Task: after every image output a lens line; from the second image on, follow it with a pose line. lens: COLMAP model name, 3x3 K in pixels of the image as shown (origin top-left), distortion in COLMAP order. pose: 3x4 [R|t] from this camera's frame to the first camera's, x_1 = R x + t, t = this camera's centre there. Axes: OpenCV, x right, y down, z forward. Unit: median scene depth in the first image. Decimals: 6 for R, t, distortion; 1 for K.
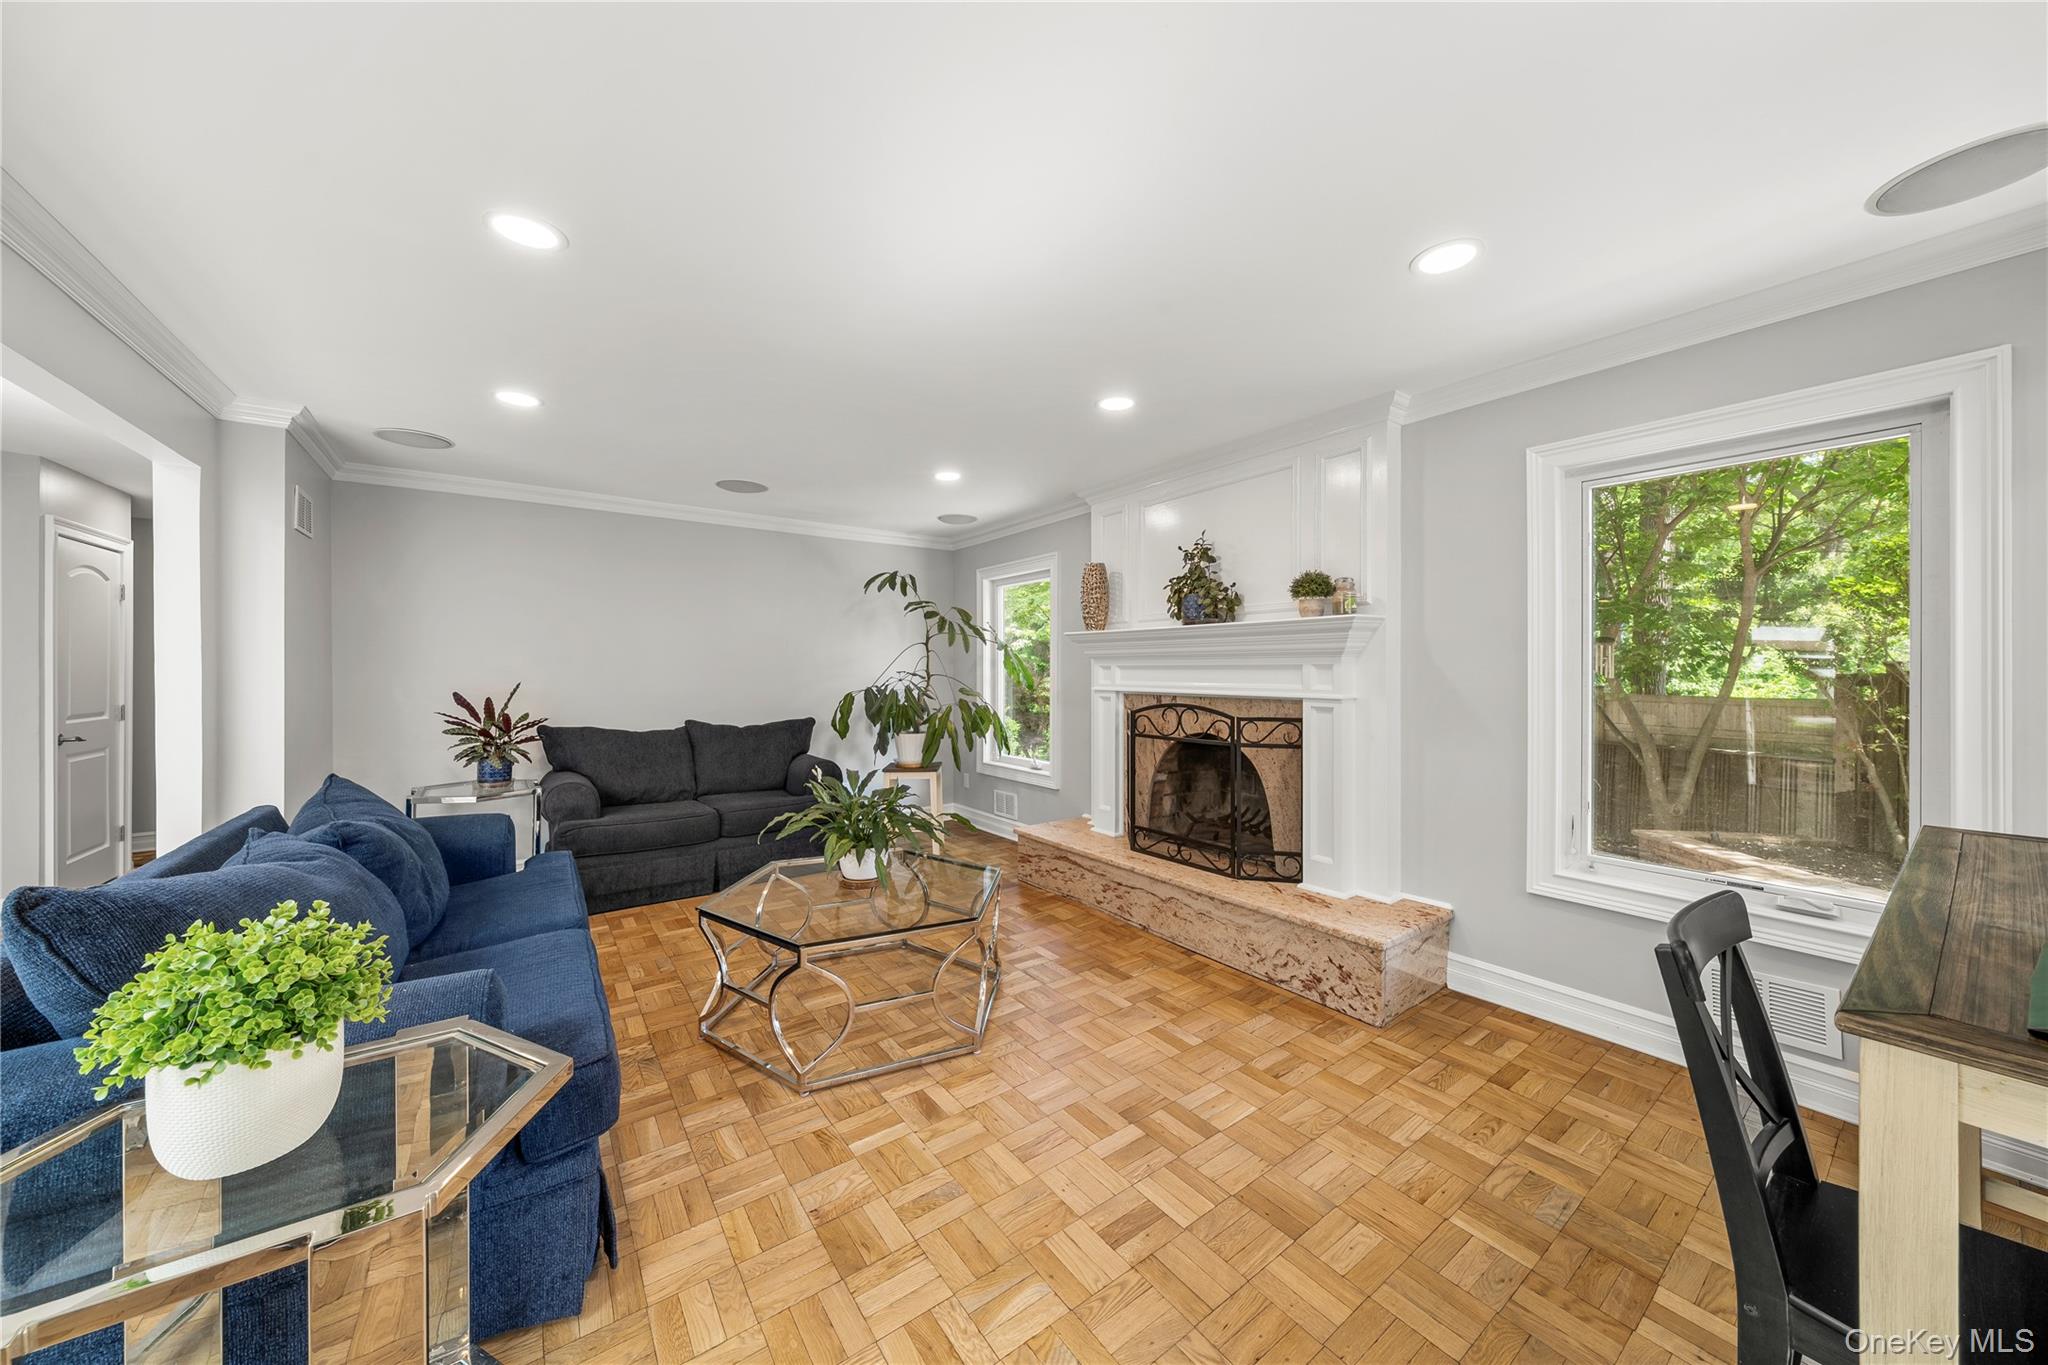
lens RADIAL K [[695.9, 0, 1035.3], [0, 695.9, 666.9], [0, 0, 1]] dist [-0.000287, -0.000137]
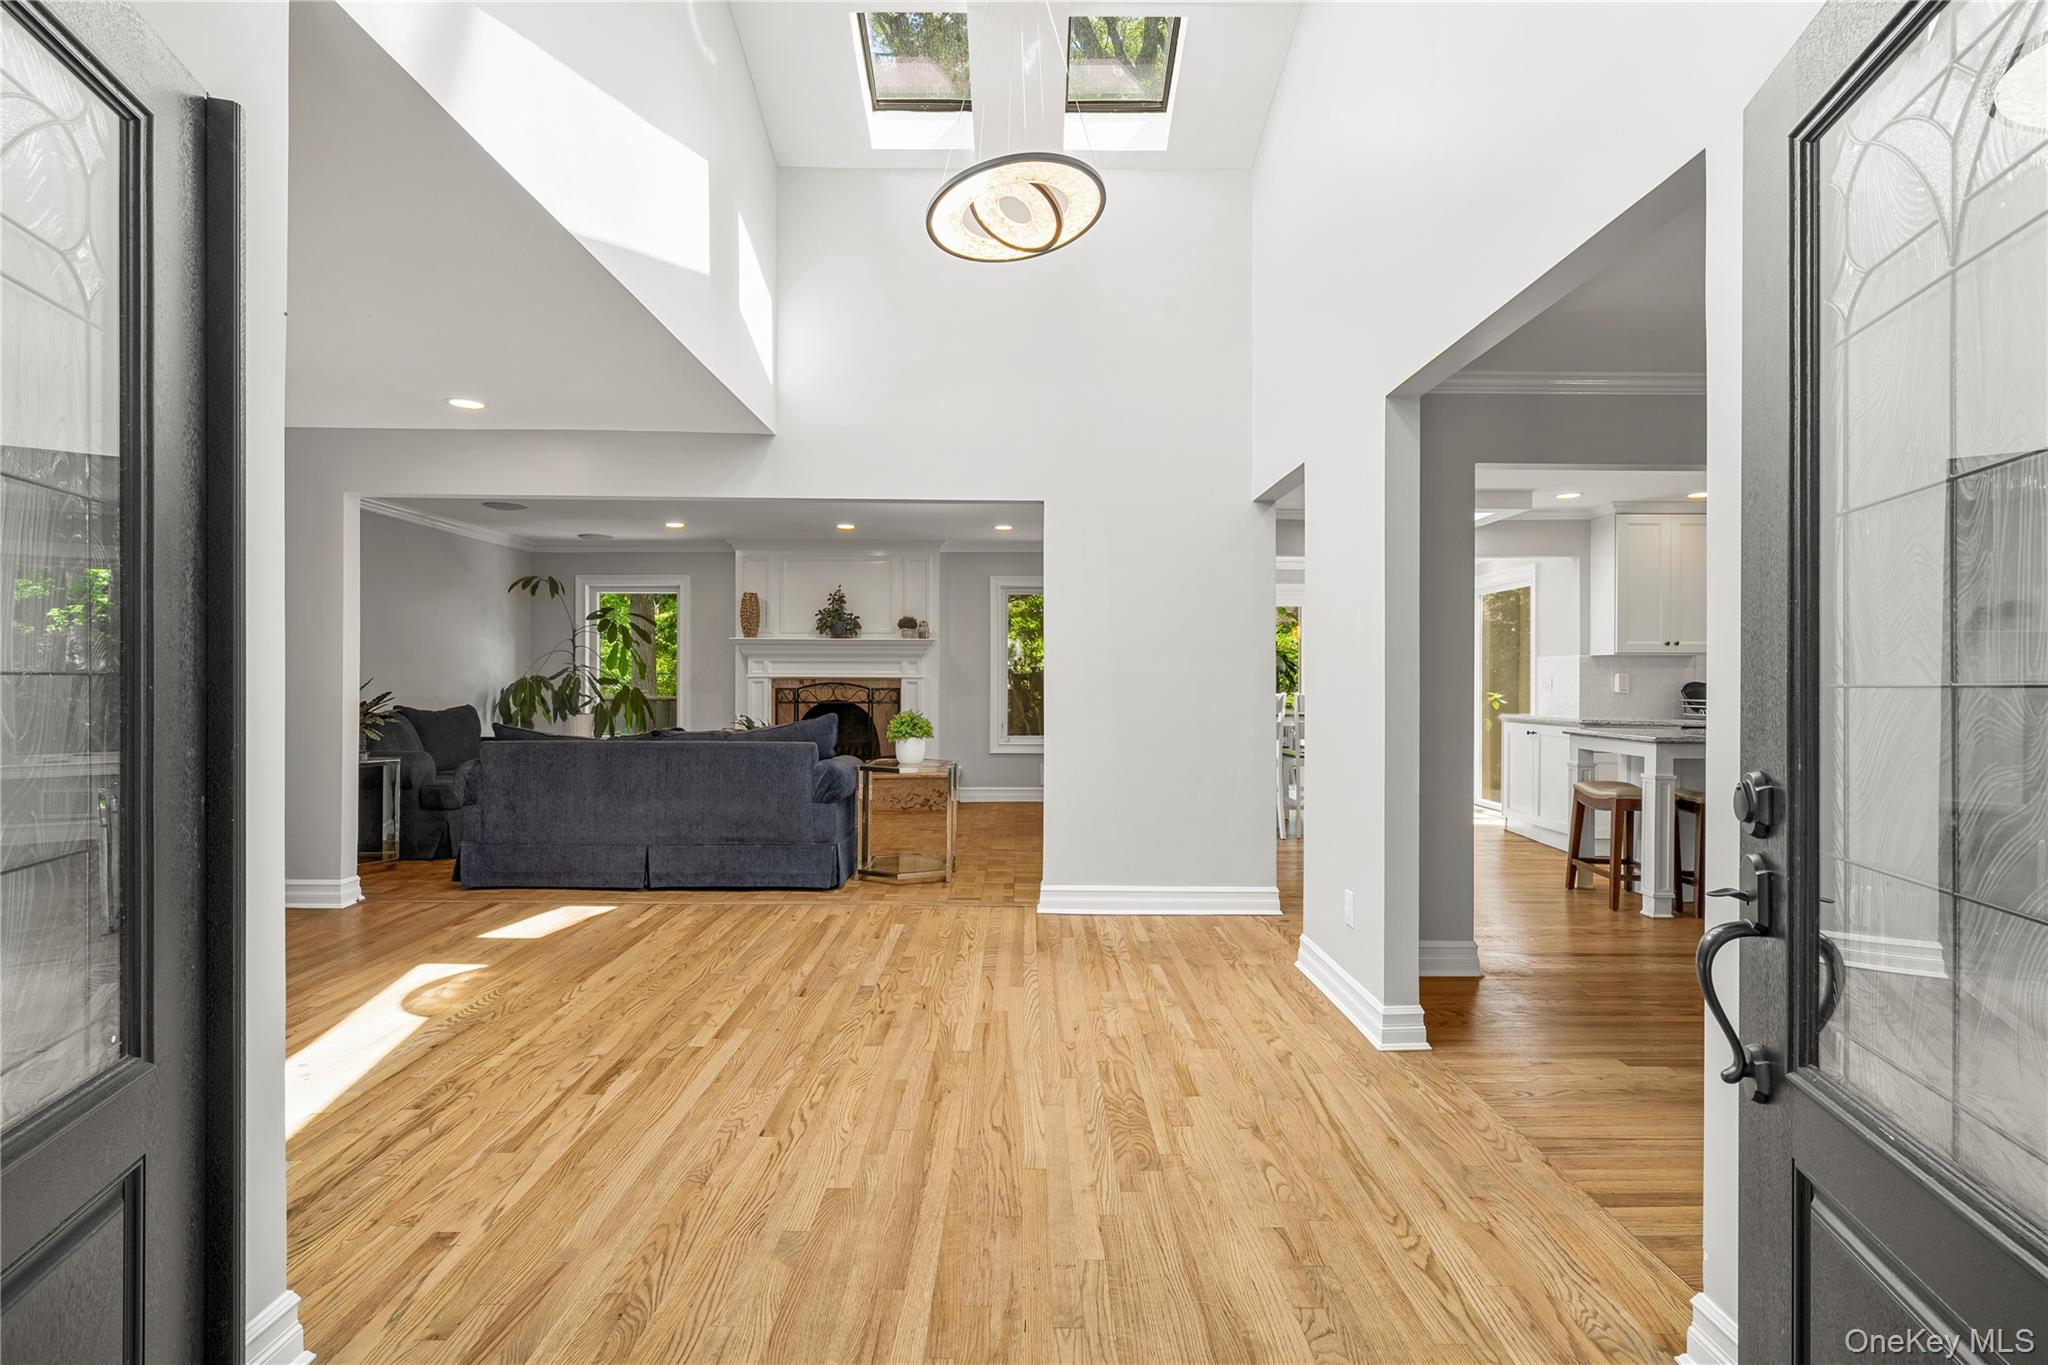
lens RADIAL K [[994.1, 0, 1028.0], [0, 994.1, 675.0], [0, 0, 1]] dist [0.002806, 0.000148]
pose [[0.584803, 0.003920, 0.811166, -1.221284], [-0.006586, 0.999978, -0.000084, 0.023608], [-0.811149, -0.005293, 0.584816, -0.693531]]
